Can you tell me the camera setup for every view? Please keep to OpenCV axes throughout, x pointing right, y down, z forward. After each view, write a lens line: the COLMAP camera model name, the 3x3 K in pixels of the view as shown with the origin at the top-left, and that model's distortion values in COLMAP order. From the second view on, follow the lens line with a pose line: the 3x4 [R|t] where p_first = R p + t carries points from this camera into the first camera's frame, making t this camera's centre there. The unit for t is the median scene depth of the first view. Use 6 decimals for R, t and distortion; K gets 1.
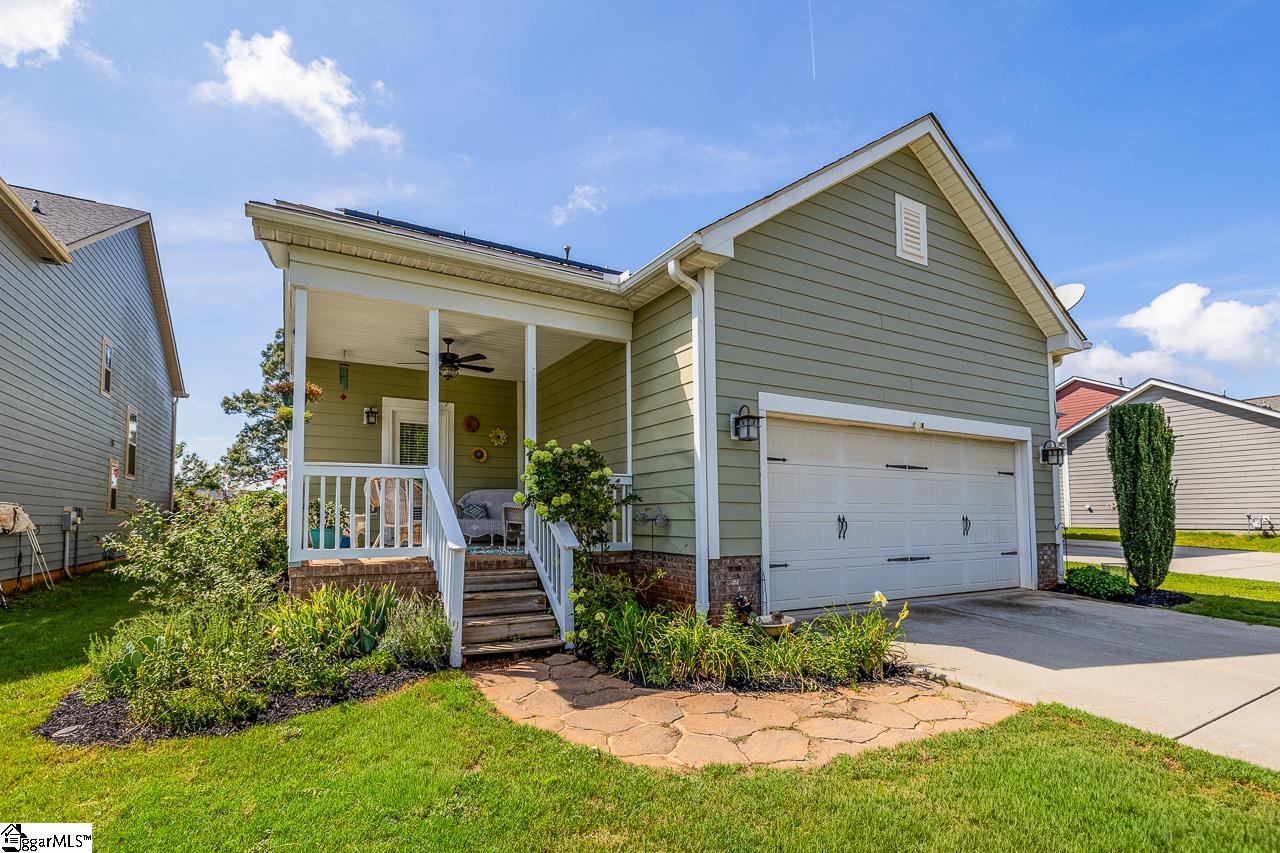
lens RADIAL K [[562.4, 0, 622.0], [0, 562.4, 485.1], [0, 0, 1]] dist [0.000085, 0.000053]
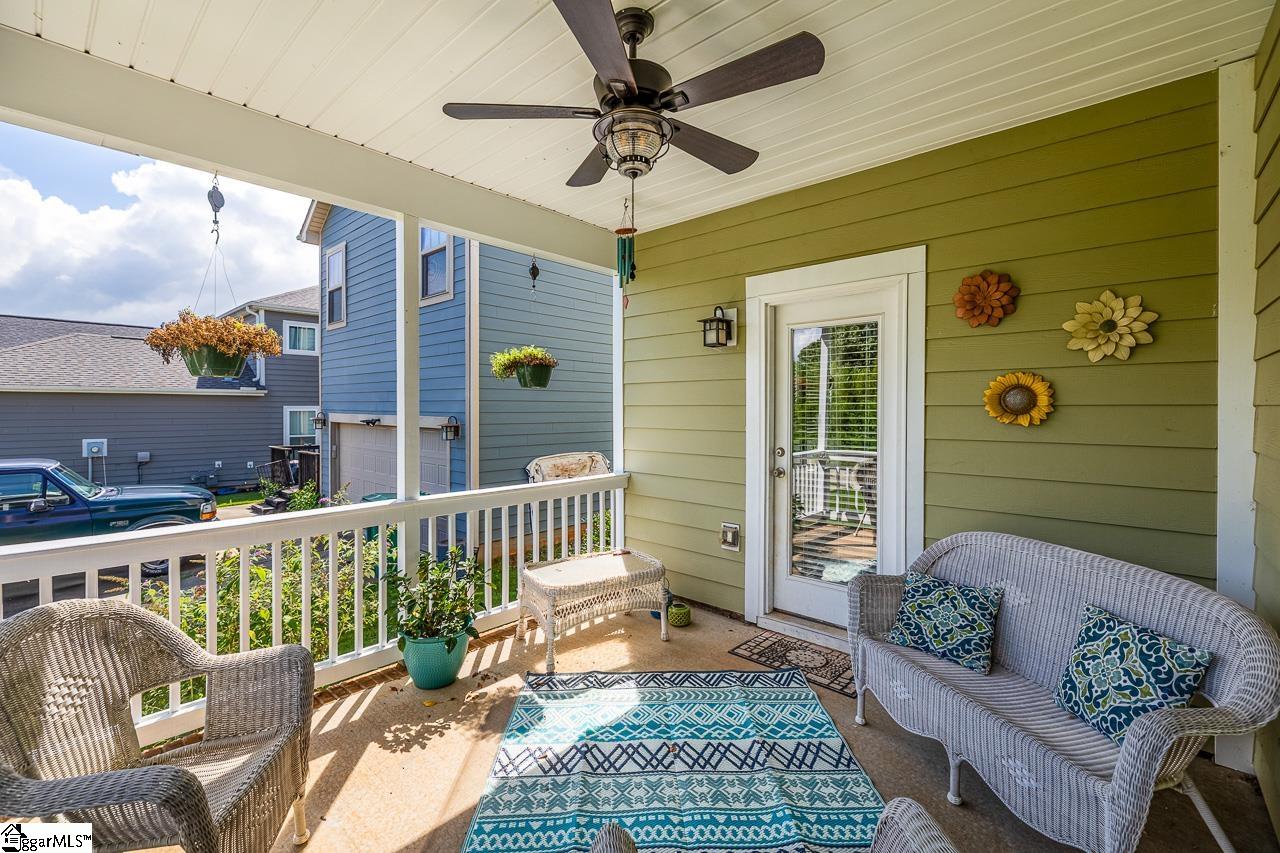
lens RADIAL K [[549.8, 0, 640.0], [0, 549.8, 426.5], [0, 0, 1]] dist [0.000167, 0.000016]
pose [[0.343424, 0.031519, -0.938651, -0.091543], [0.054068, 0.997116, 0.053265, -0.109402], [0.937623, -0.069044, 0.340729, 1.198179]]
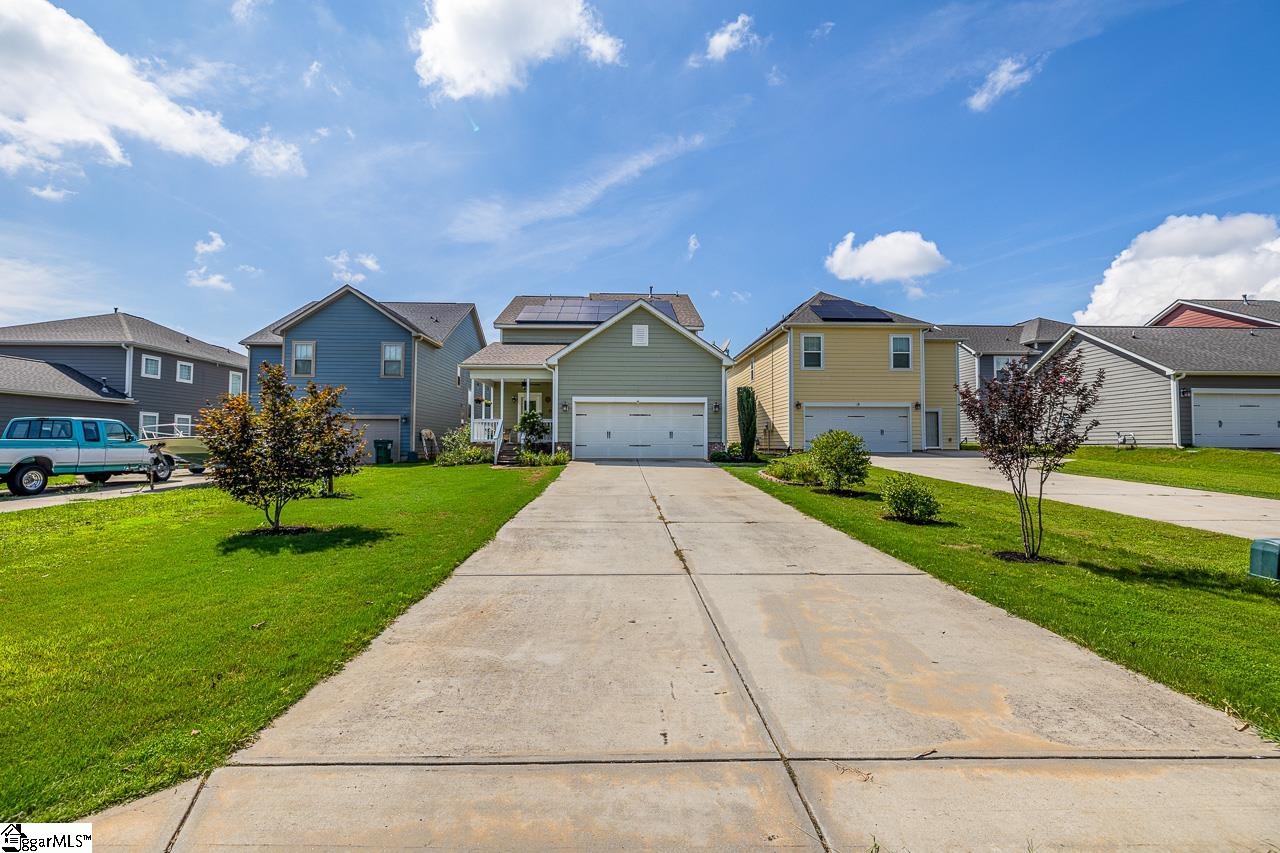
lens RADIAL K [[549.8, 0, 640.0], [0, 549.8, 426.5], [0, 0, 1]] dist [0.000167, 0.000016]
pose [[0.888794, -0.010421, -0.458187, 2.249679], [0.022966, 0.999498, 0.021817, -0.042280], [0.457730, -0.029914, 0.888588, -1.955881]]
